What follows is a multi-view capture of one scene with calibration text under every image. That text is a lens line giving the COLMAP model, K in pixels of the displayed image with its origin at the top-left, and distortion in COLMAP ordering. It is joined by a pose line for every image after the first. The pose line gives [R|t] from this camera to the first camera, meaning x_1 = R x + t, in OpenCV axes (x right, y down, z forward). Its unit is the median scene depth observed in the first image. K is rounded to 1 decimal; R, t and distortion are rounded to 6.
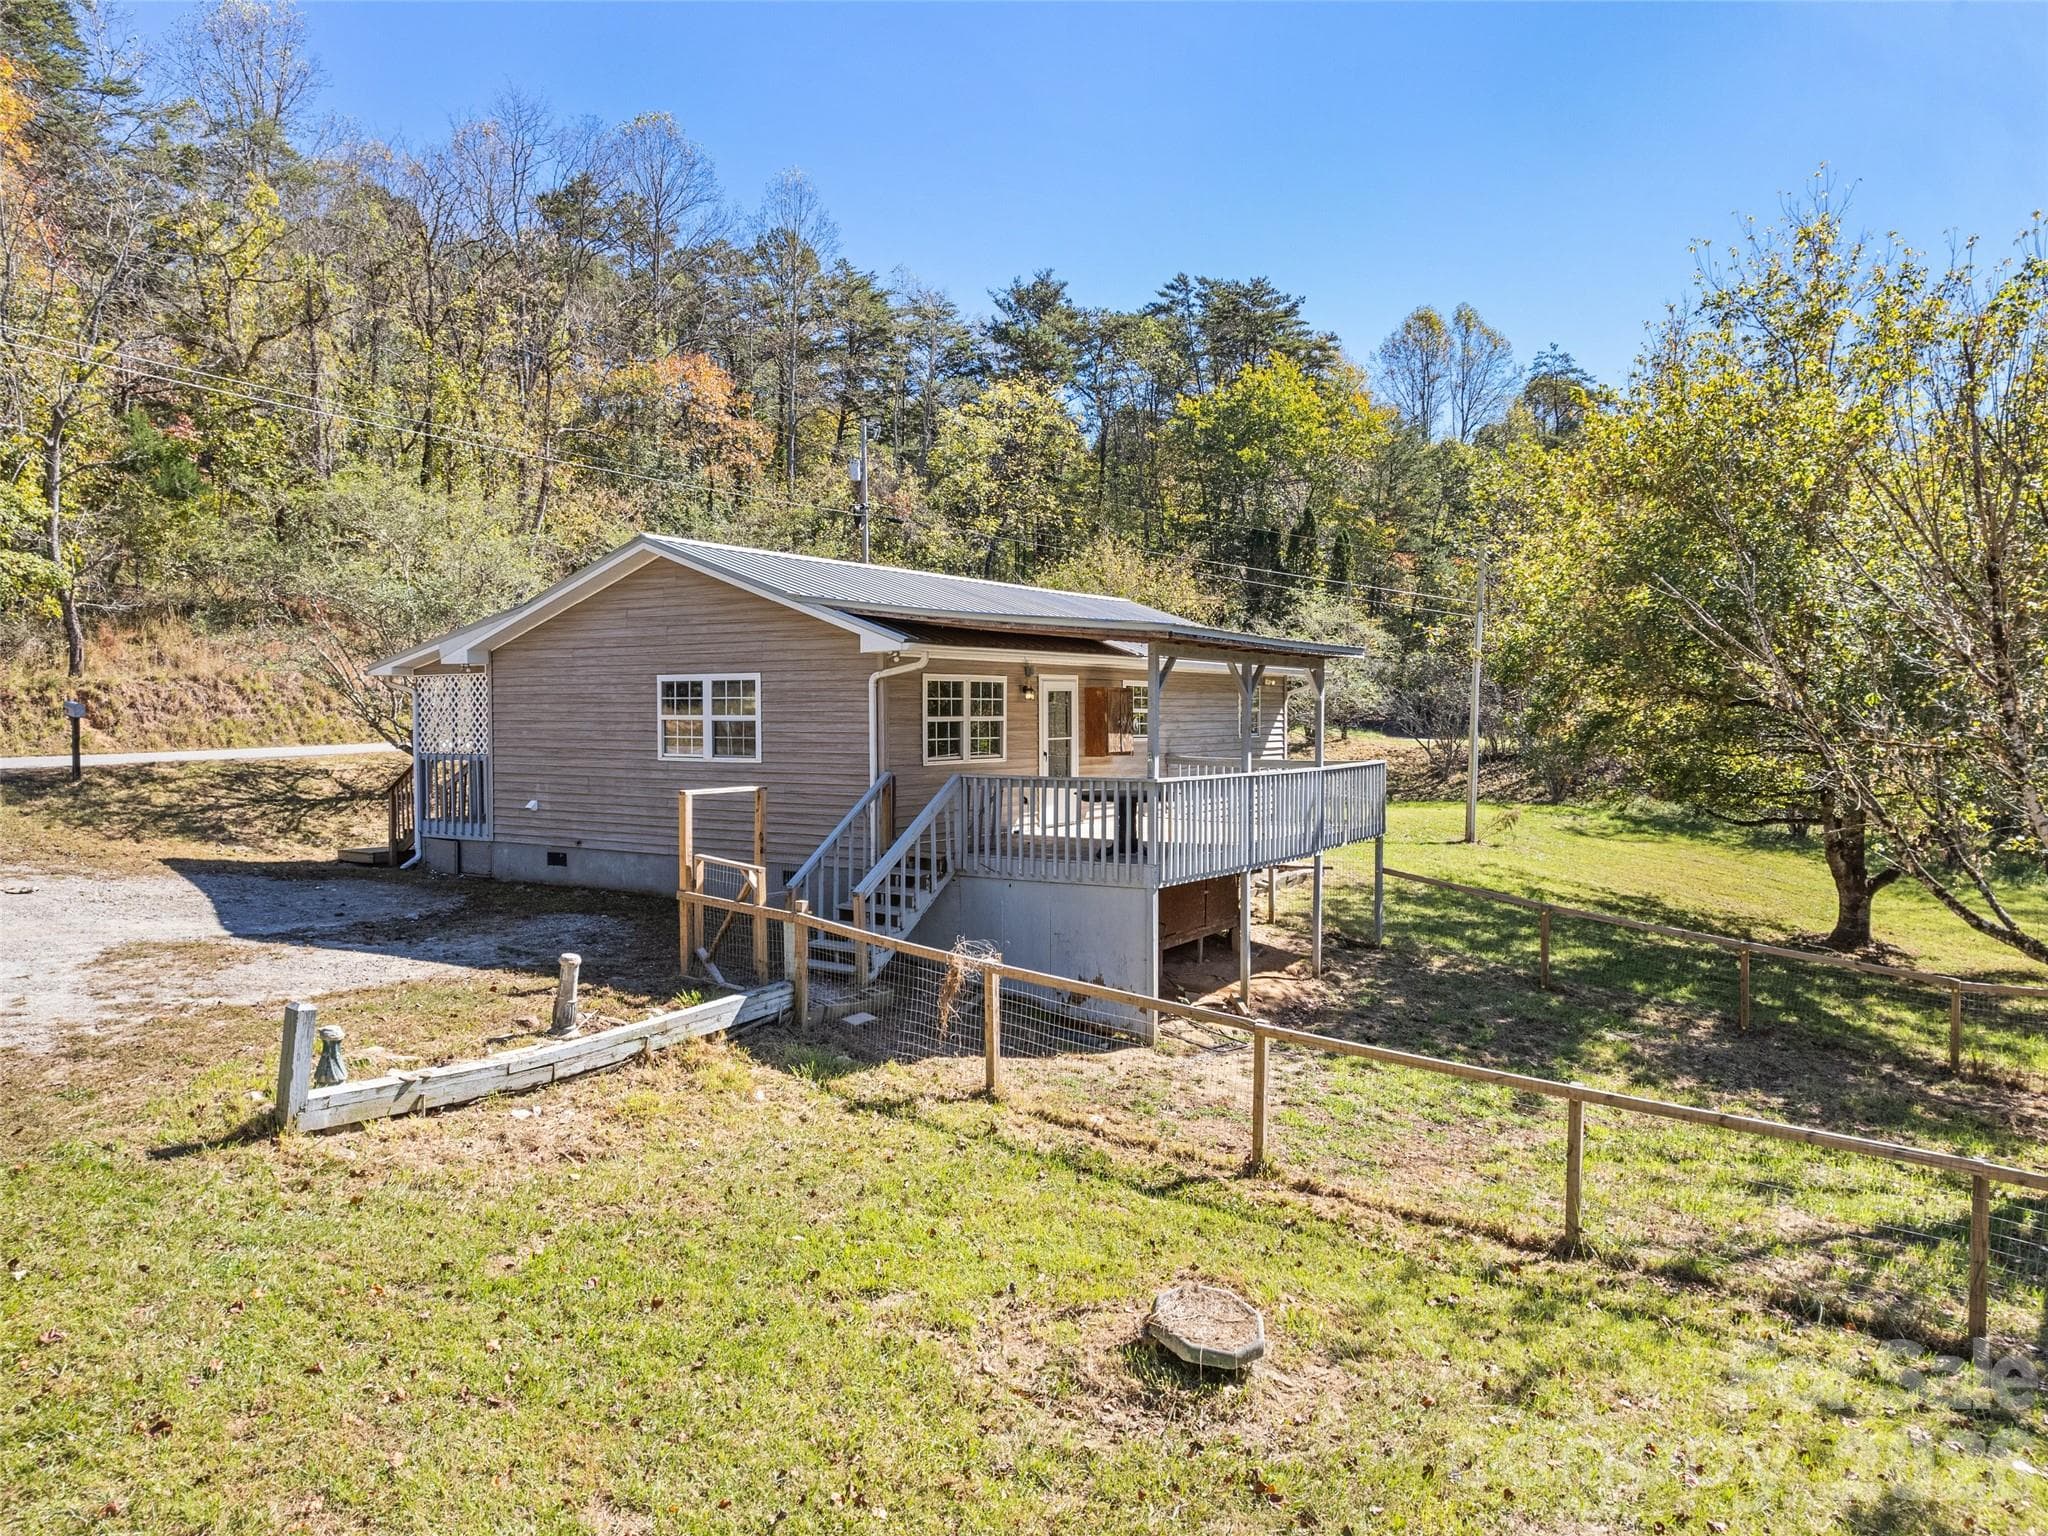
lens RADIAL K [[1496.3, 0, 1024.0], [0, 1496.3, 768.0], [0, 0, 1]] dist [-0.068172, 0.003346]
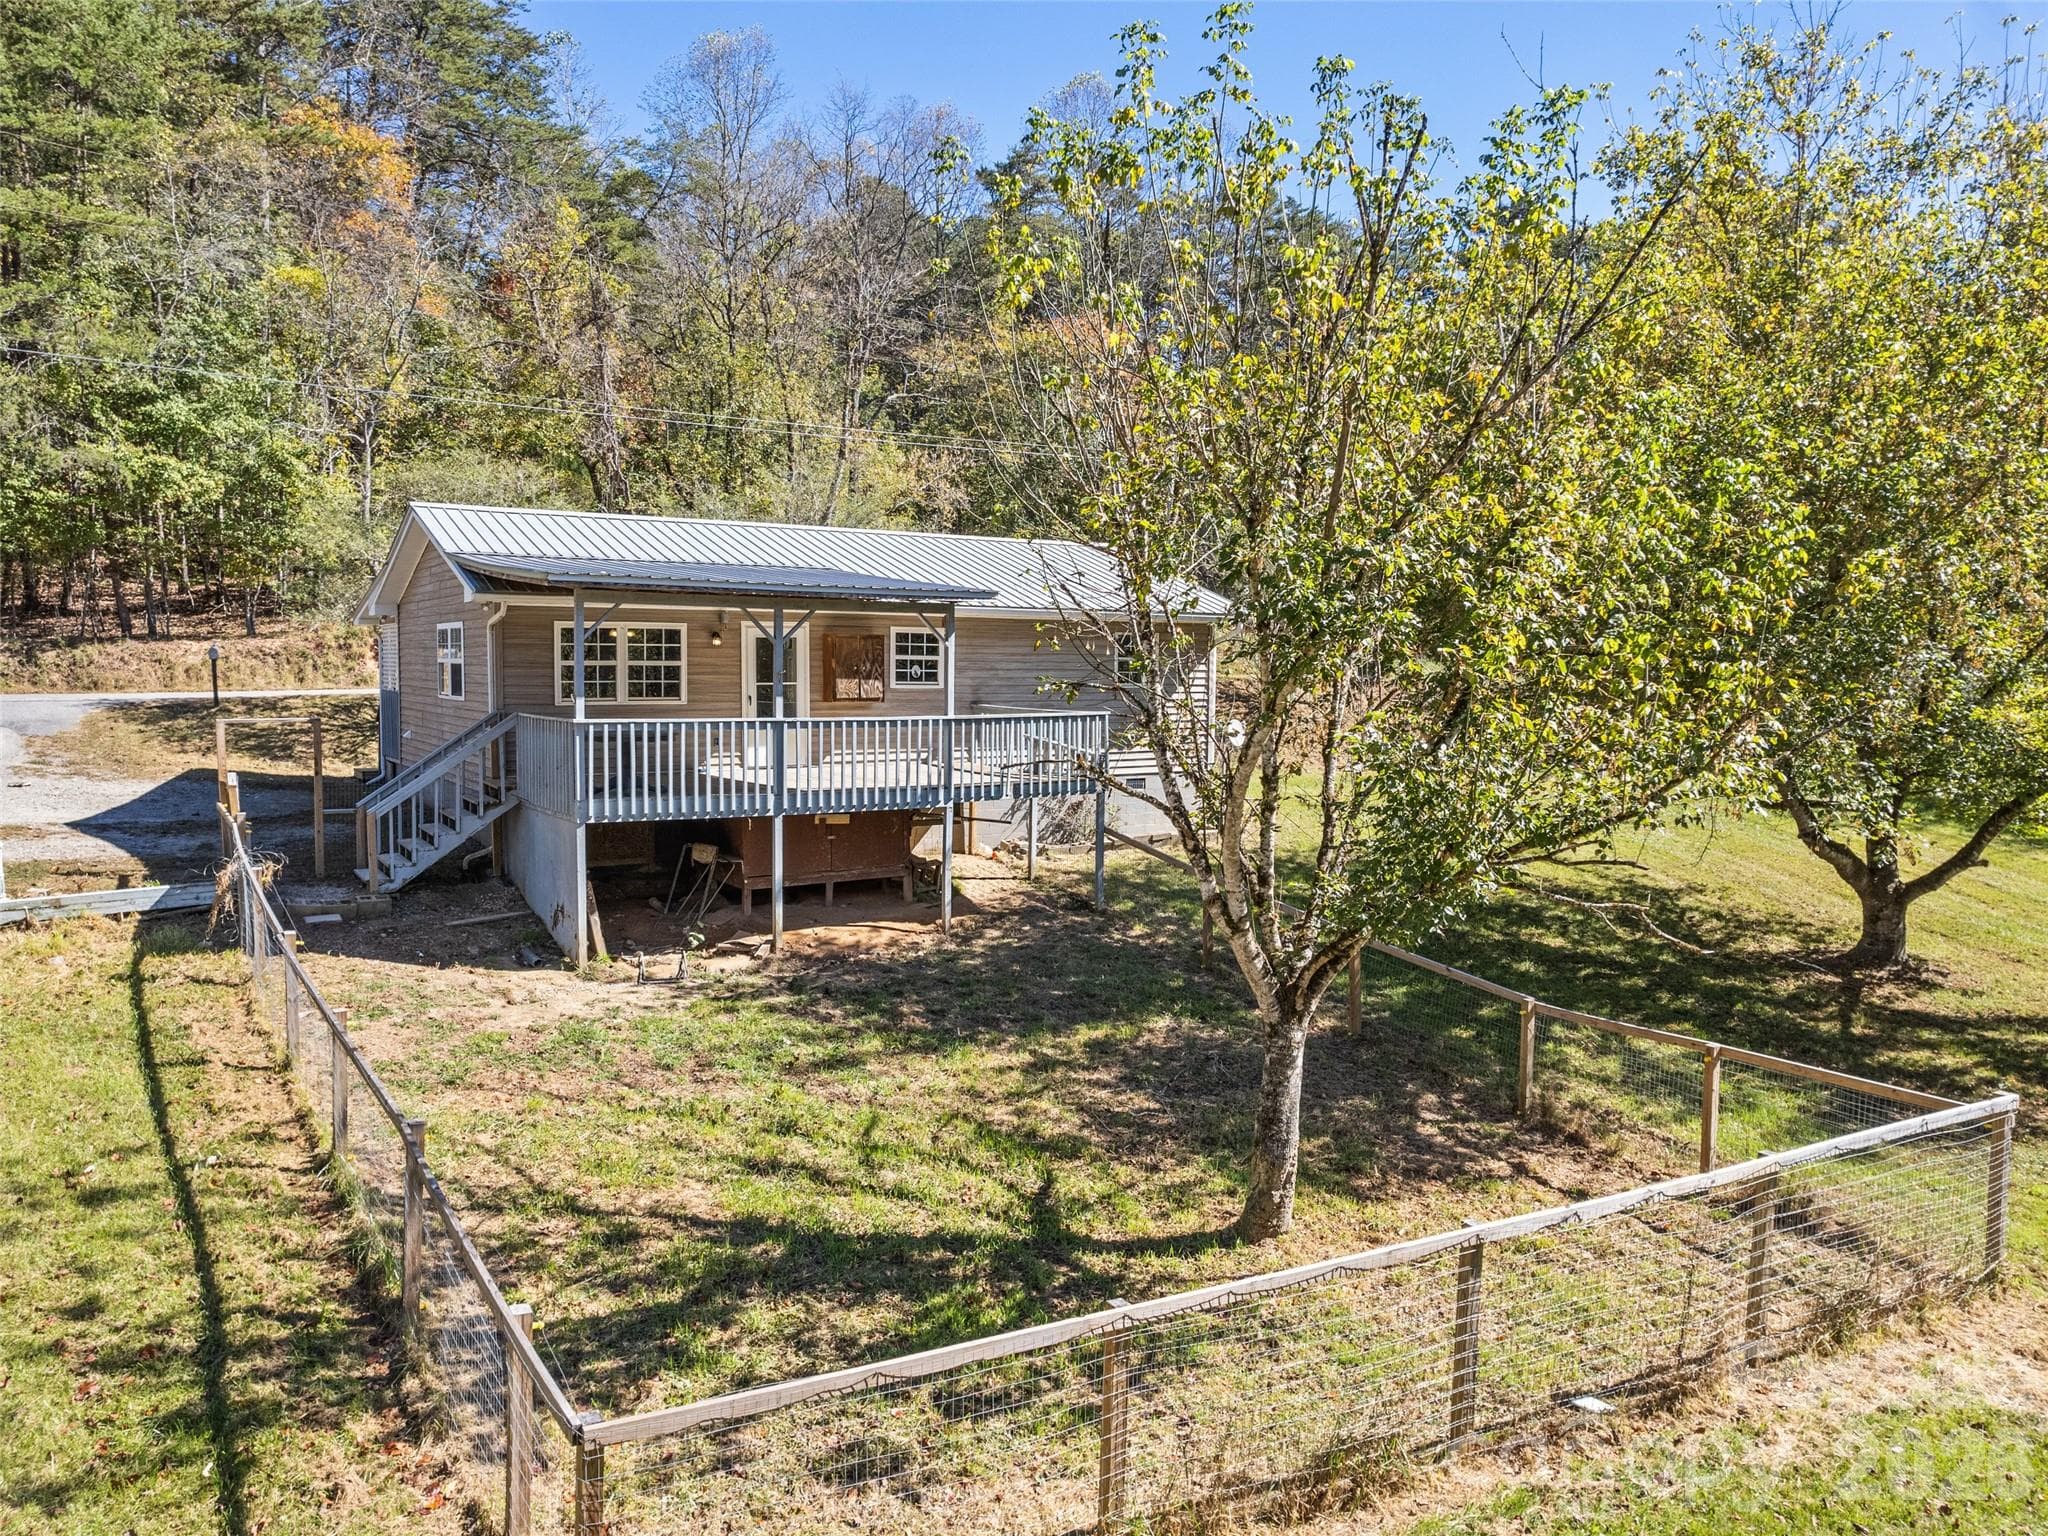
lens RADIAL K [[1496.3, 0, 1024.0], [0, 1496.3, 768.0], [0, 0, 1]] dist [-0.068172, 0.003346]
pose [[0.914754, 0.034665, -0.402520, 0.628082], [-0.022508, 0.999138, 0.034894, -0.001306], [0.403383, -0.022859, 0.914746, 0.130265]]
